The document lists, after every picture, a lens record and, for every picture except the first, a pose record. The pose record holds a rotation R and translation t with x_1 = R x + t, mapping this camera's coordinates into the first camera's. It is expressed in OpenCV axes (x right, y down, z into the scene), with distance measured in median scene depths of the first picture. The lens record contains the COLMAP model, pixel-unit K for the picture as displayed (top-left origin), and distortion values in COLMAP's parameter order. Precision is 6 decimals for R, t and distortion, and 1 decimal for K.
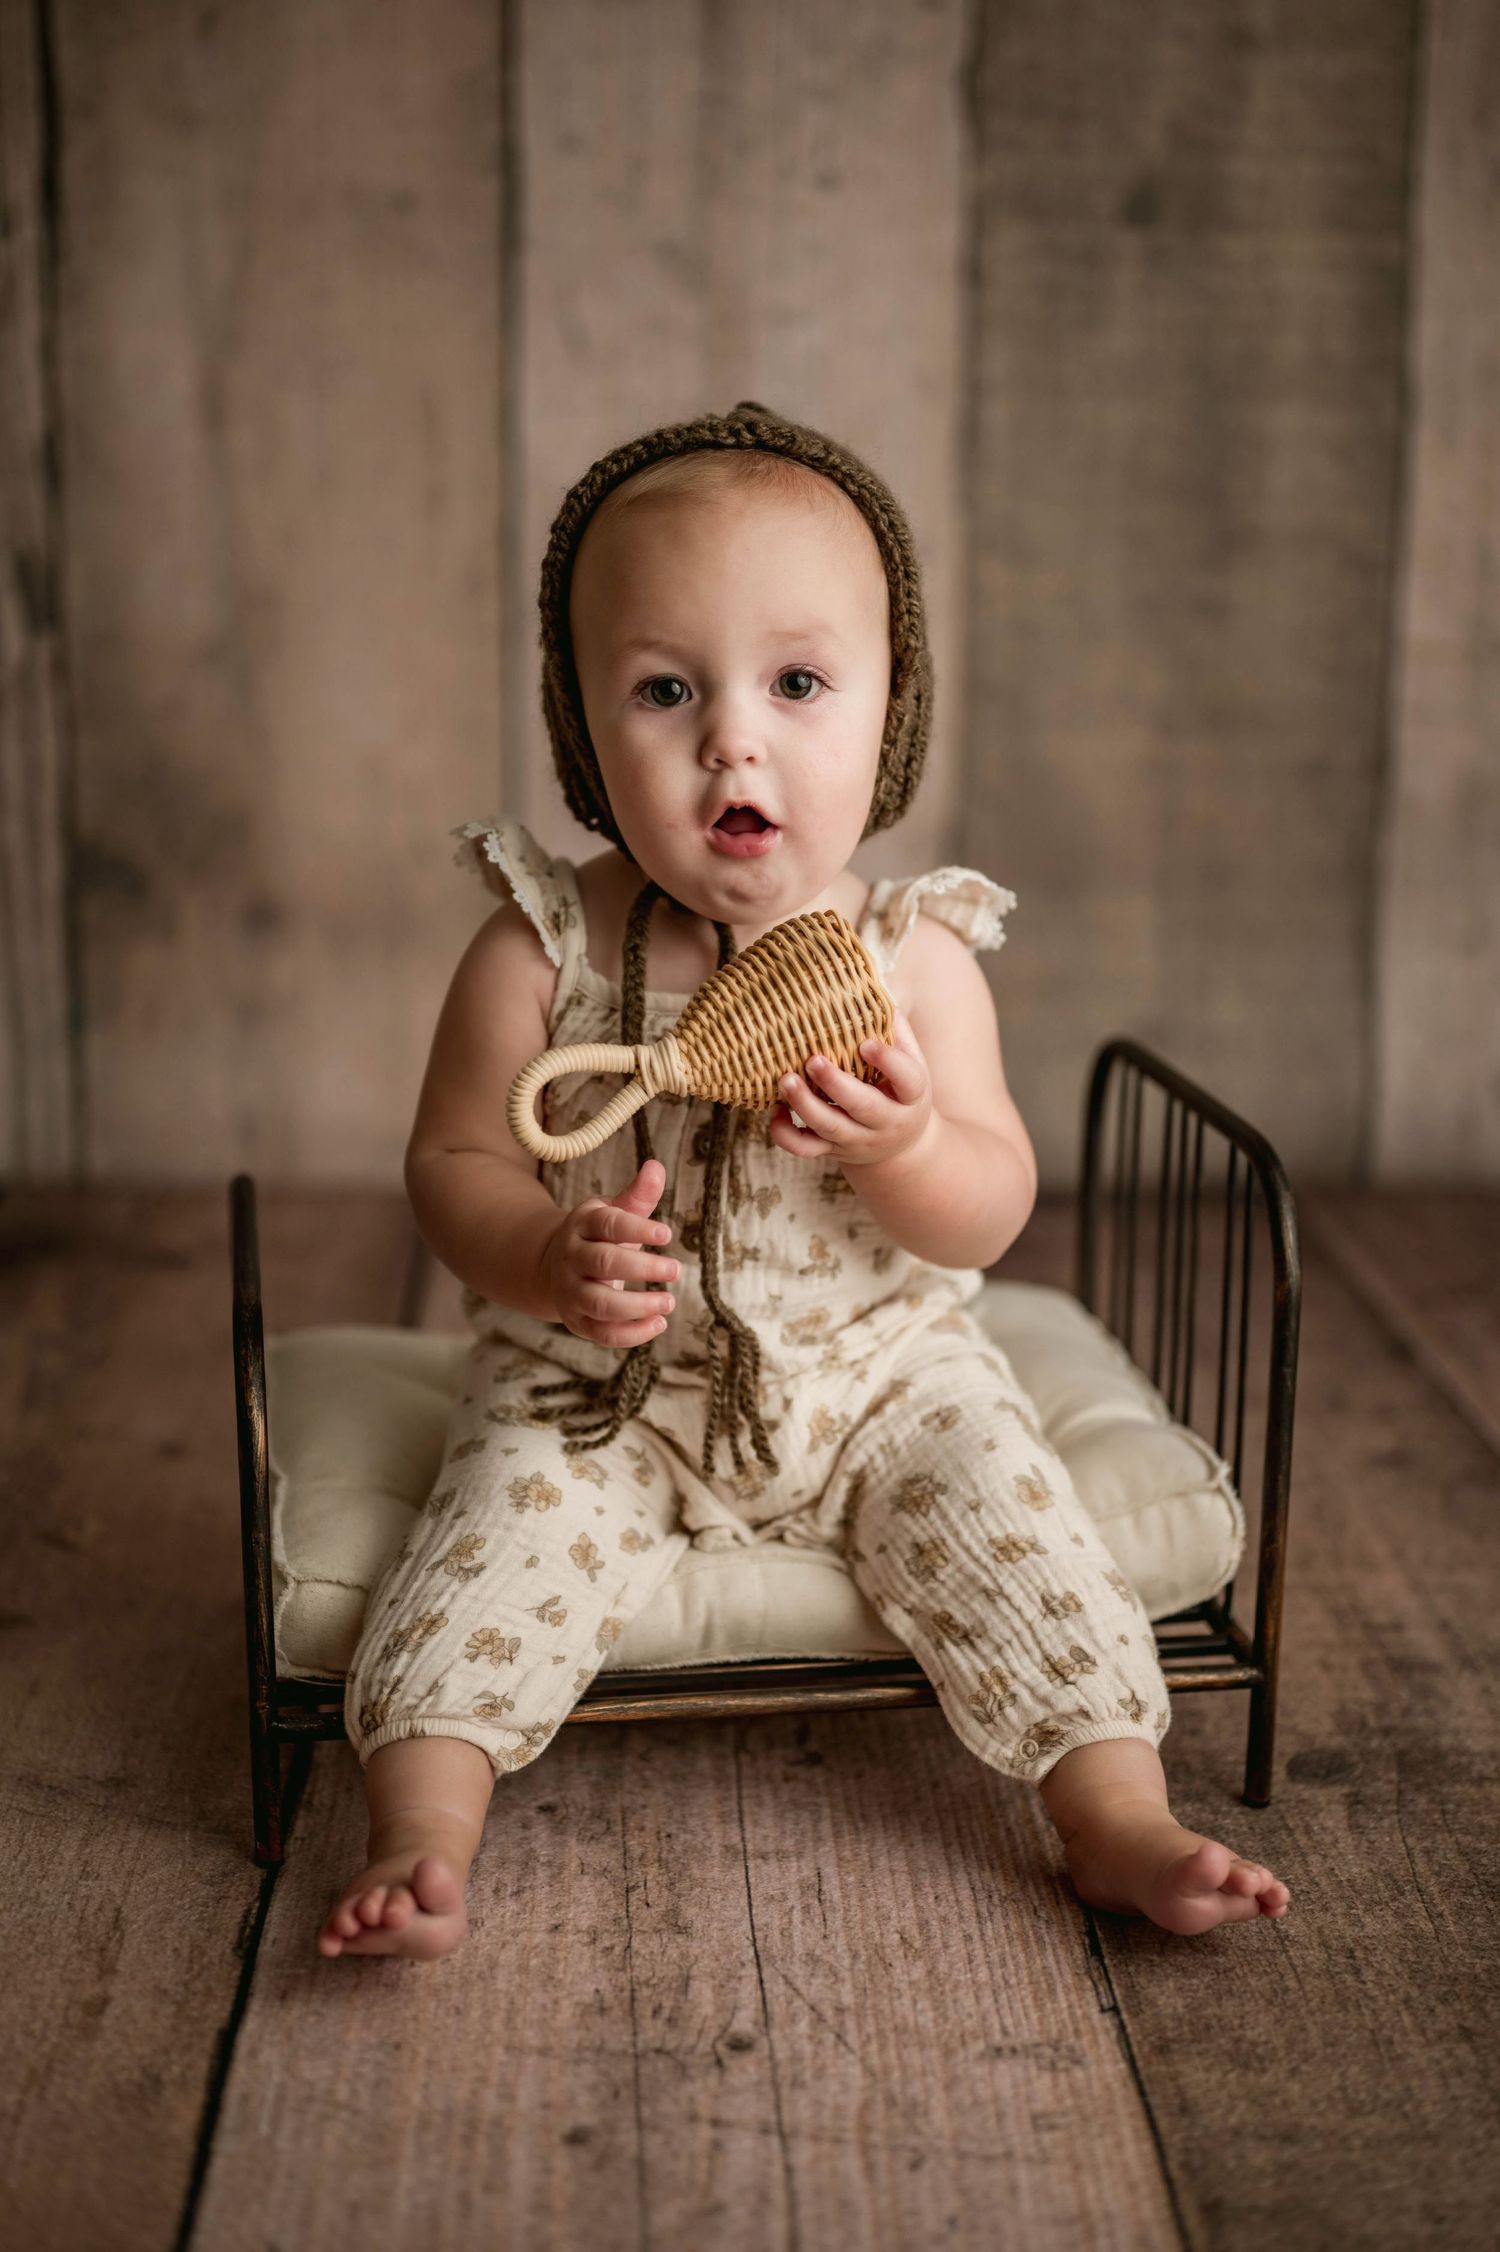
lens RADIAL K [[3213.4, 0, 745.9], [0, 3213.4, 1174.4], [0, 0, 1]] dist [-0.058850, 0.000000]
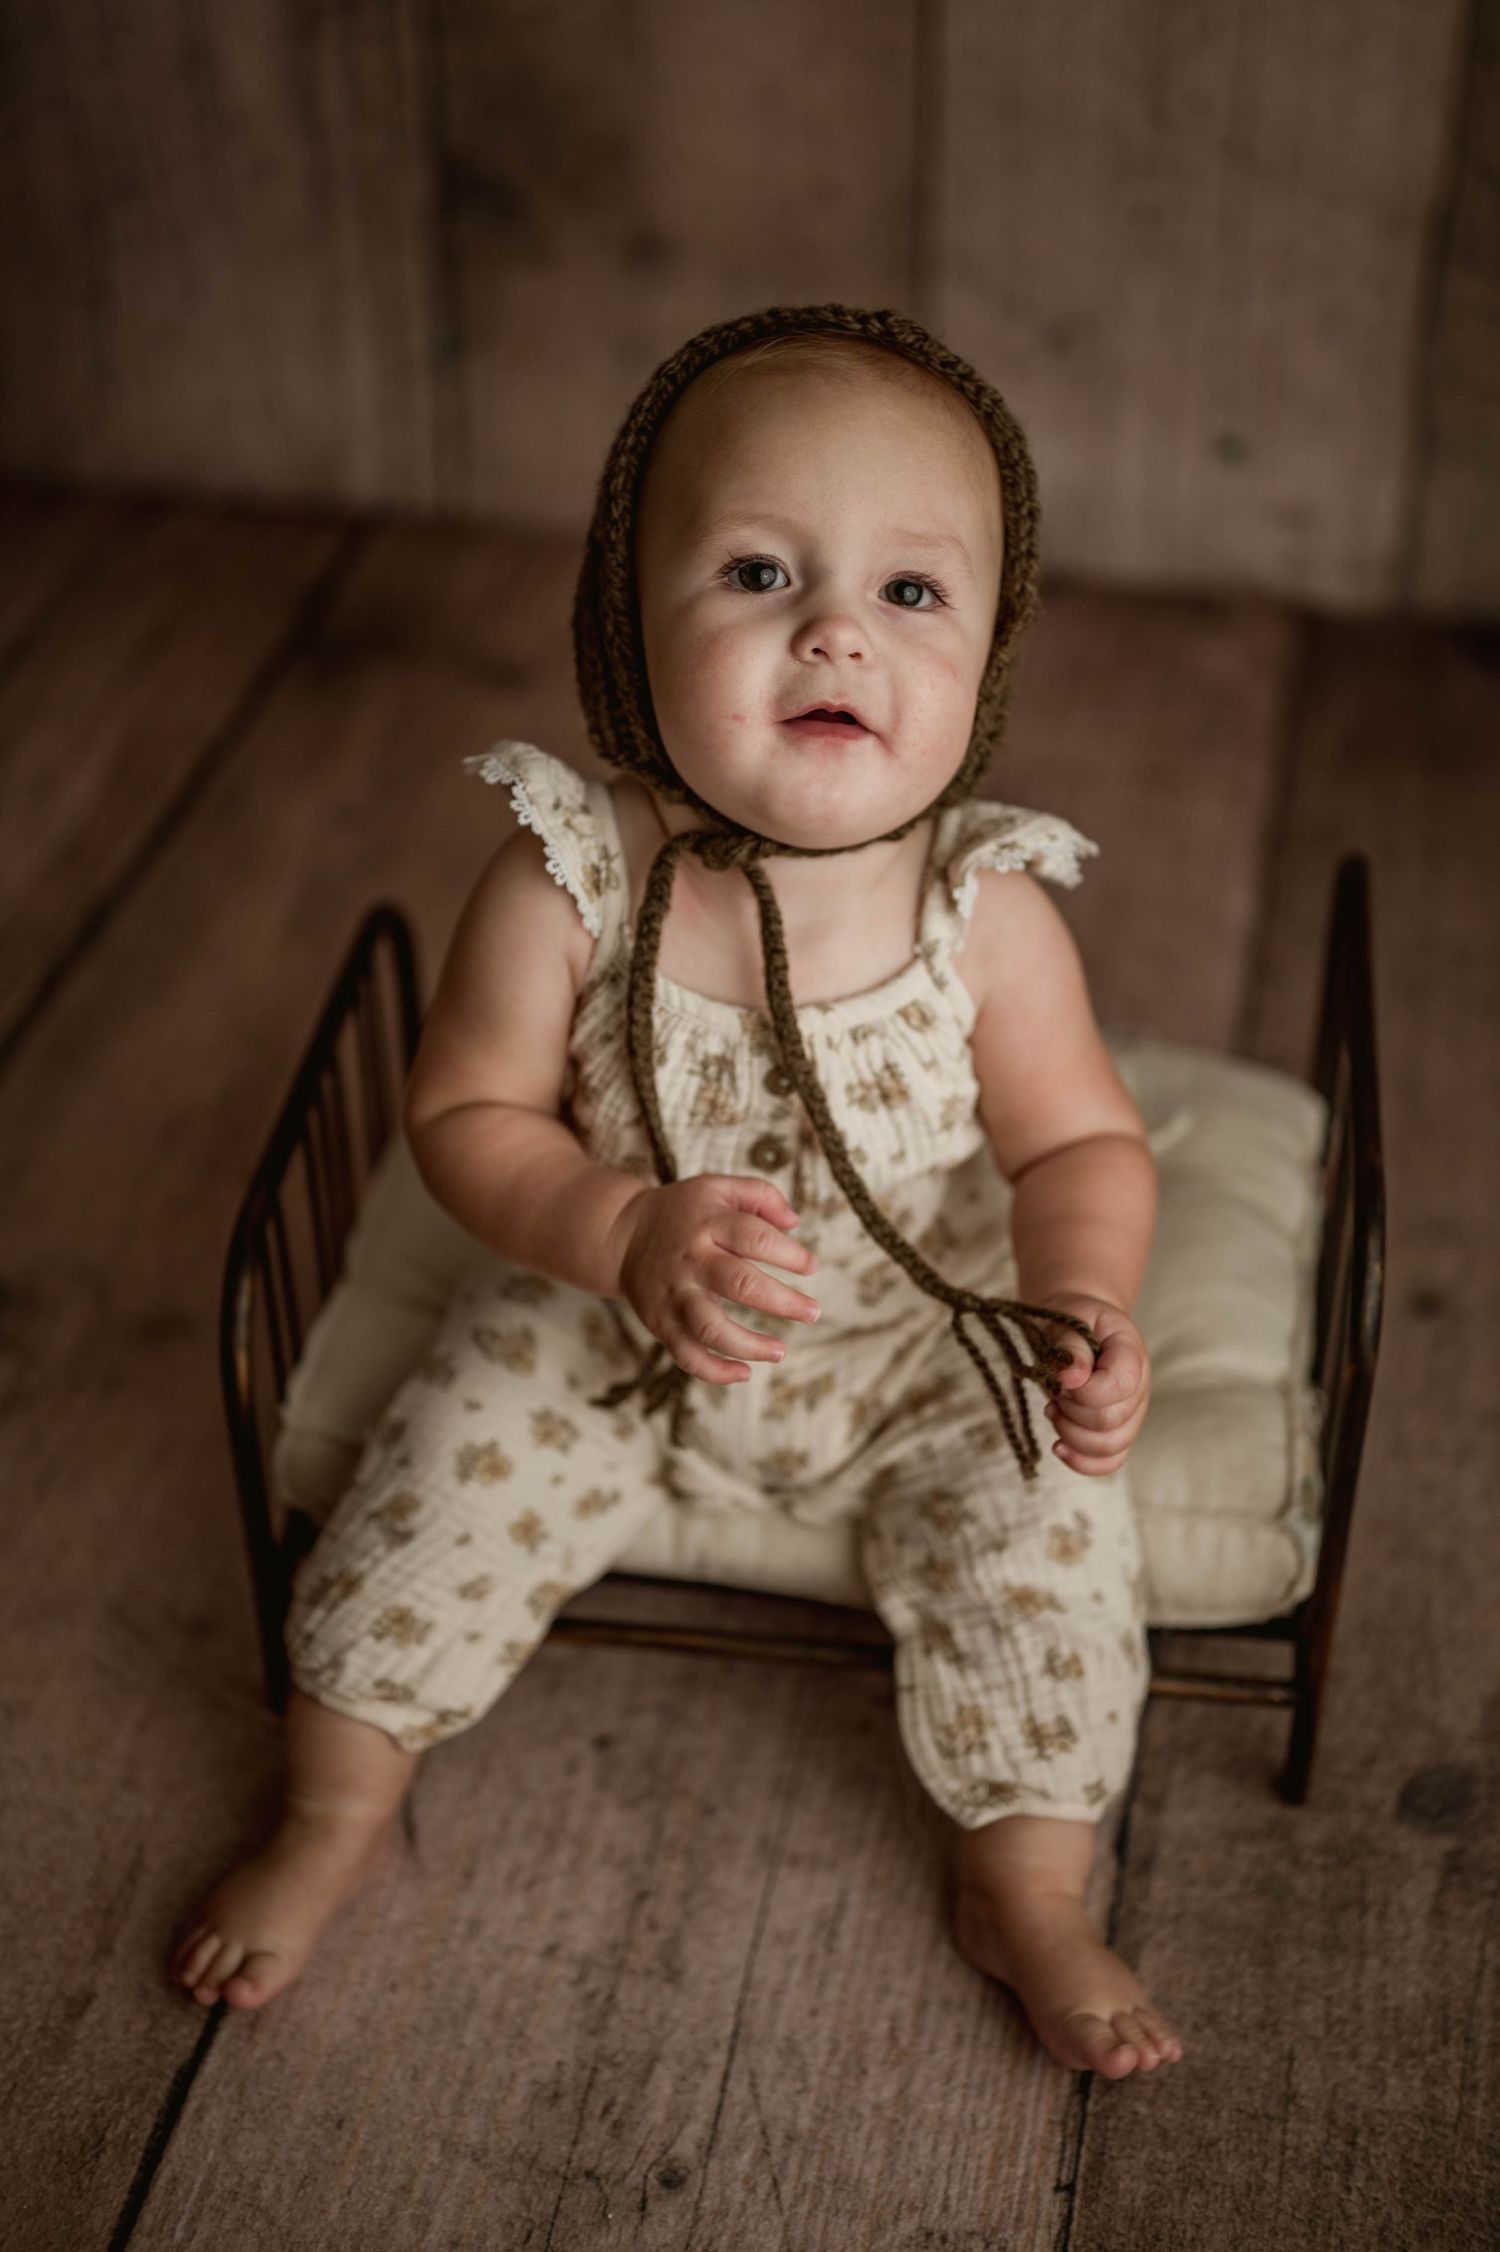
lens RADIAL K [[3213.4, 0, 763.3], [0, 3213.4, 1117.7], [0, 0, 1]] dist [-0.058850, 0.000000]
pose [[0.971298, 0.125900, -0.201815, 0.176313], [-0.038877, 0.921057, 0.387483, -0.397415], [0.234667, -0.368516, 0.899515, 0.232550]]
